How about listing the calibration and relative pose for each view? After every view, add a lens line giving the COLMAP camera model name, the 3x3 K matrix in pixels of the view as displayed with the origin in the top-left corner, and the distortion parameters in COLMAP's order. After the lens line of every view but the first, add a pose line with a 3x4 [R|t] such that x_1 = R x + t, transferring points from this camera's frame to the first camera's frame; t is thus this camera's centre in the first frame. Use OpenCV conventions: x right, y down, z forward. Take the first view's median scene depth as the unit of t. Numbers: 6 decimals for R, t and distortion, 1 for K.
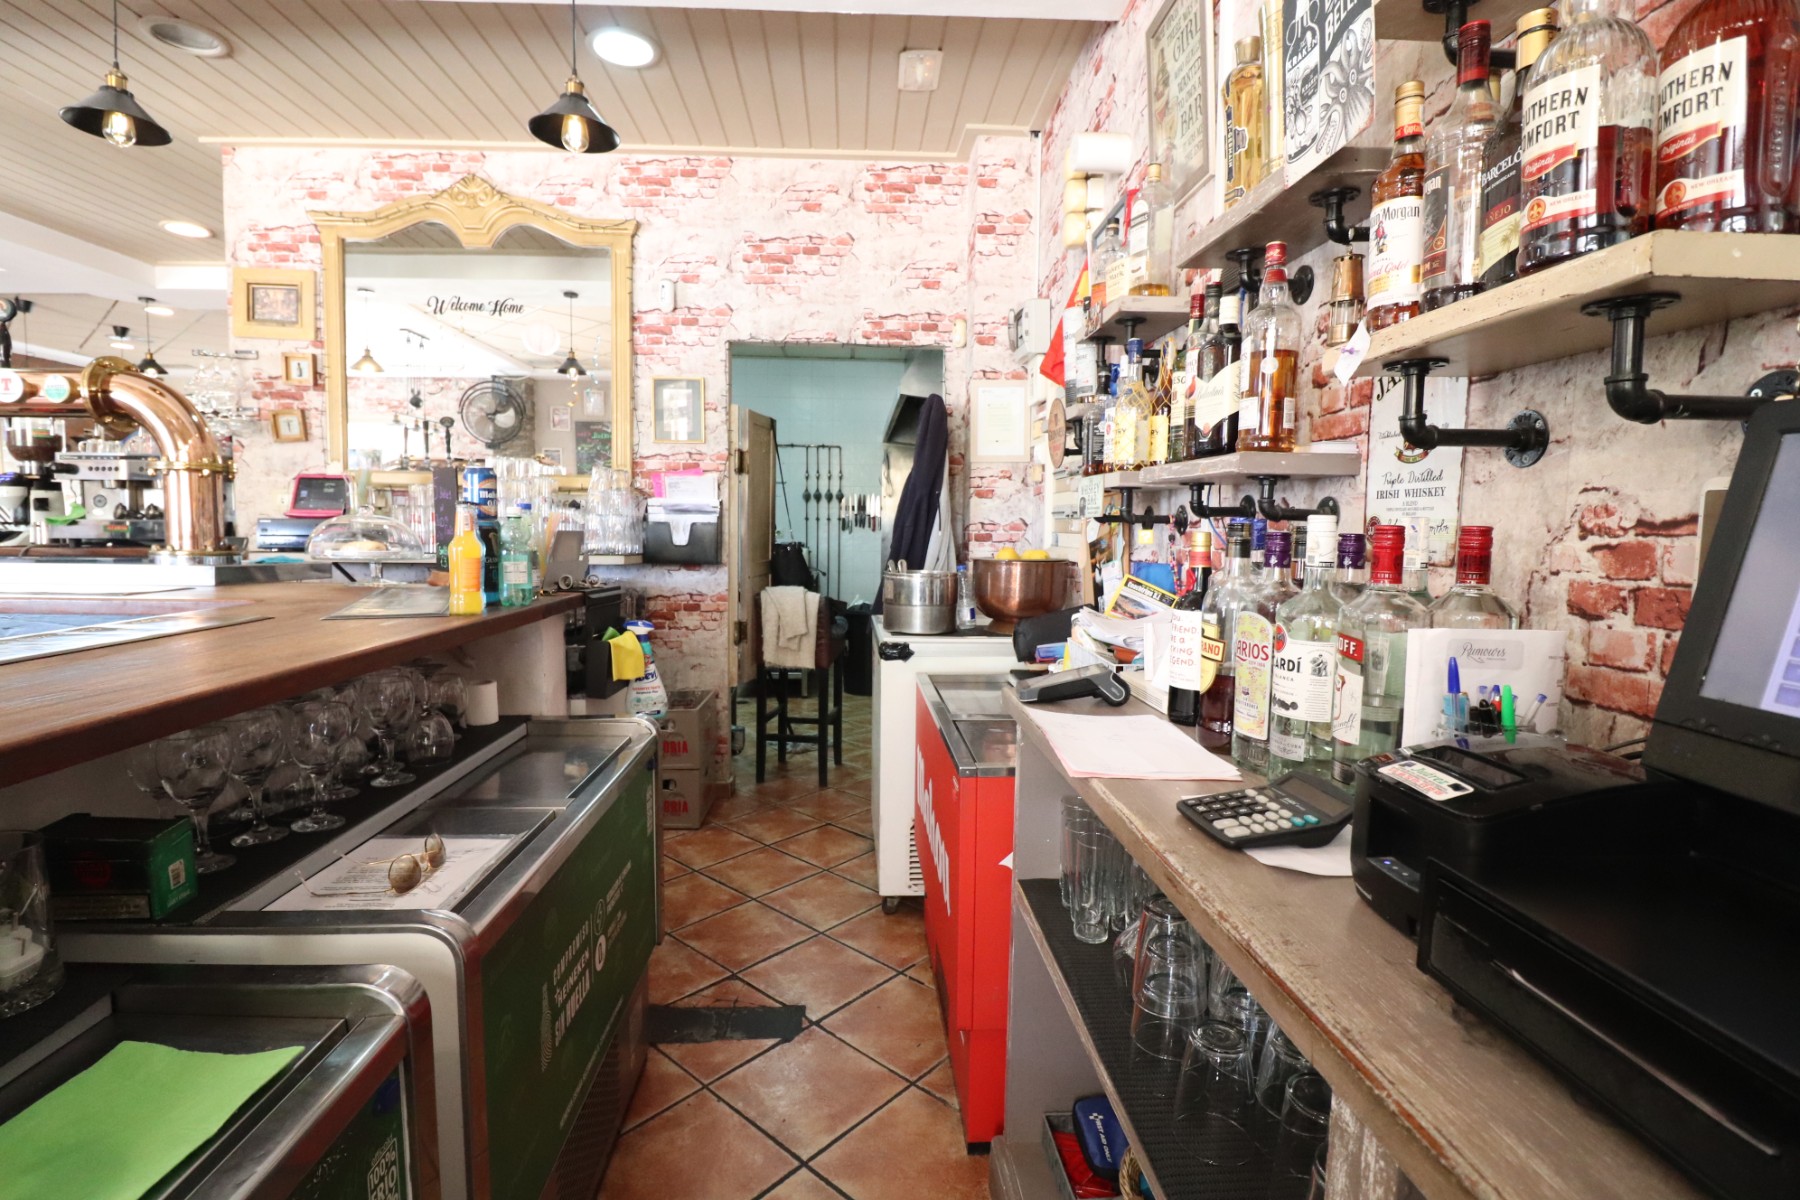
lens RADIAL K [[838.9, 0, 898.3], [0, 838.9, 591.8], [0, 0, 1]] dist [-0.006826, -0.008344]
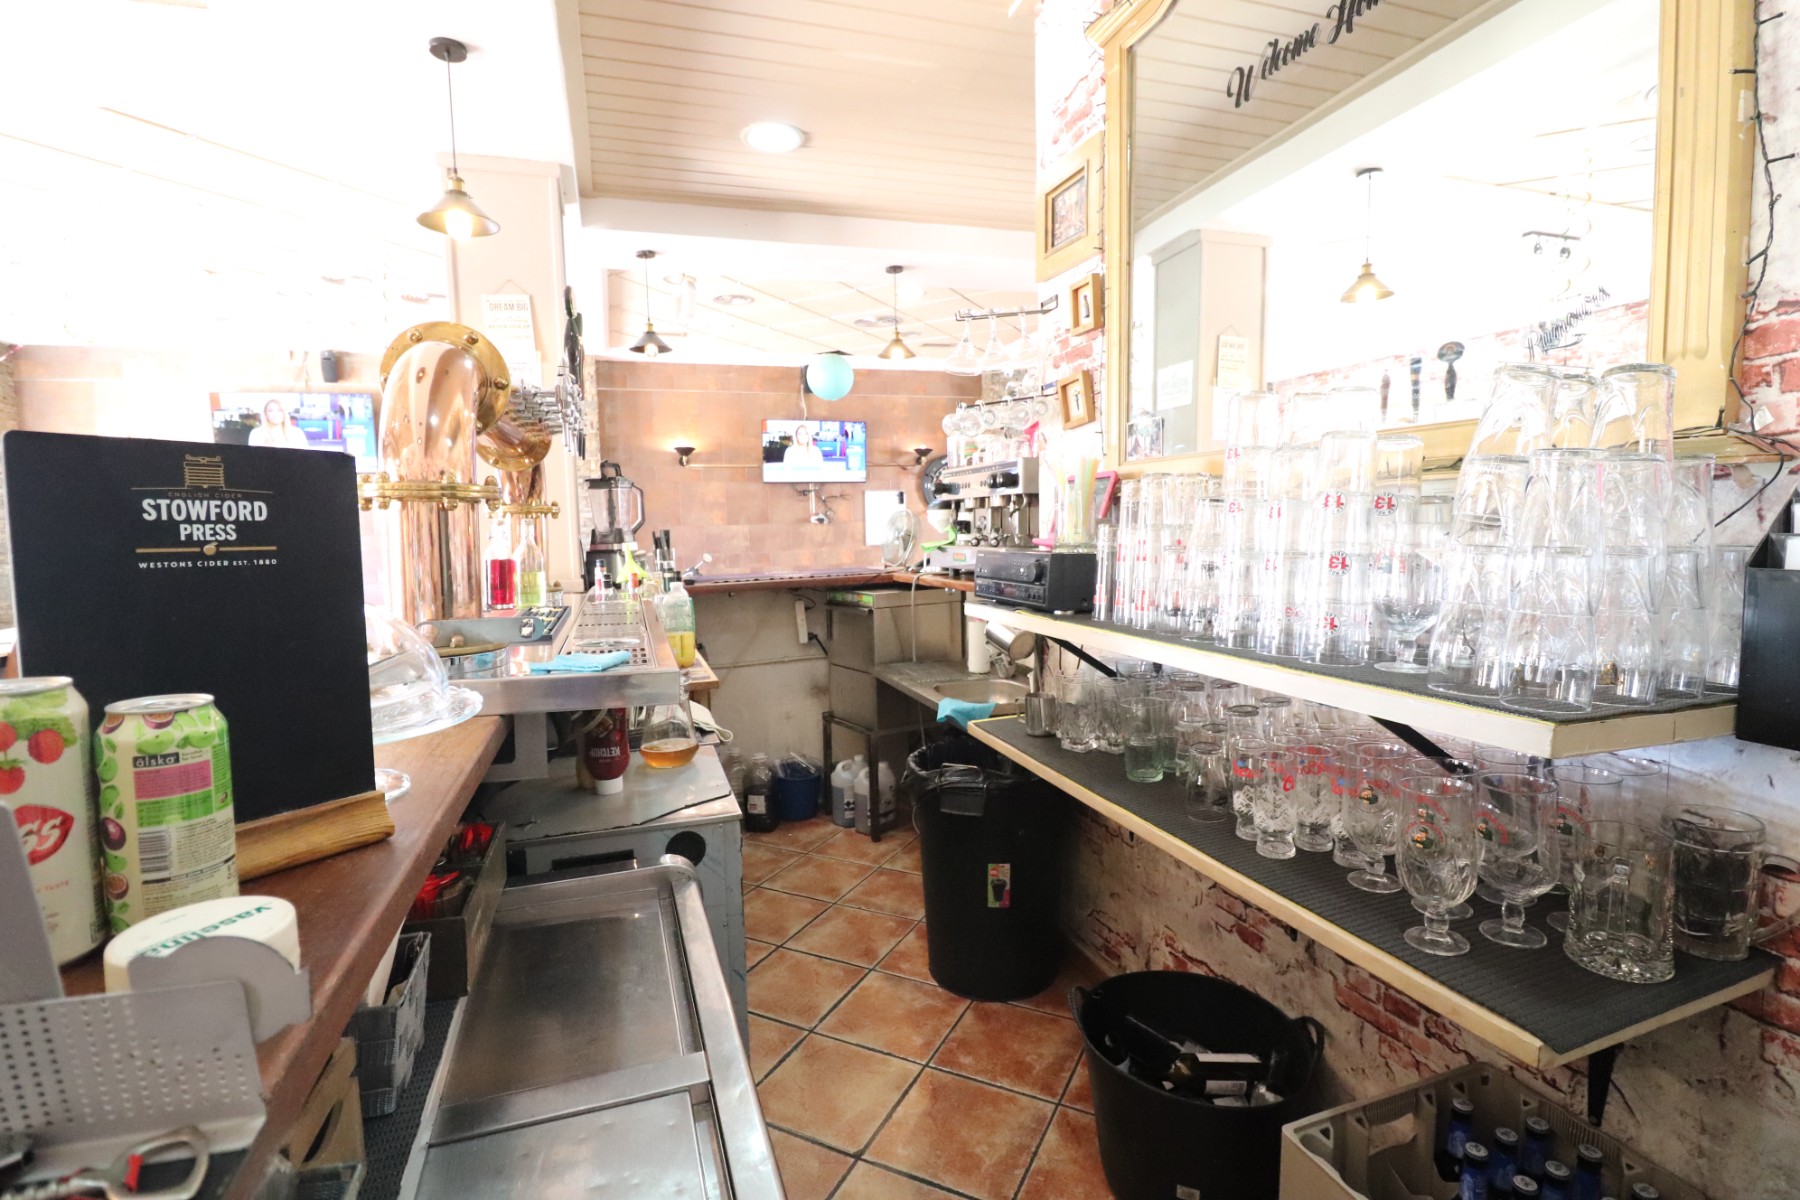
lens RADIAL K [[838.9, 0, 906.0], [0, 838.9, 597.7], [0, 0, 1]] dist [-0.006826, -0.008344]
pose [[0.258006, 0.065099, -0.963948, -0.138249], [-0.050588, 0.997269, 0.053809, -0.076691], [0.964818, 0.034881, 0.260594, 0.711810]]
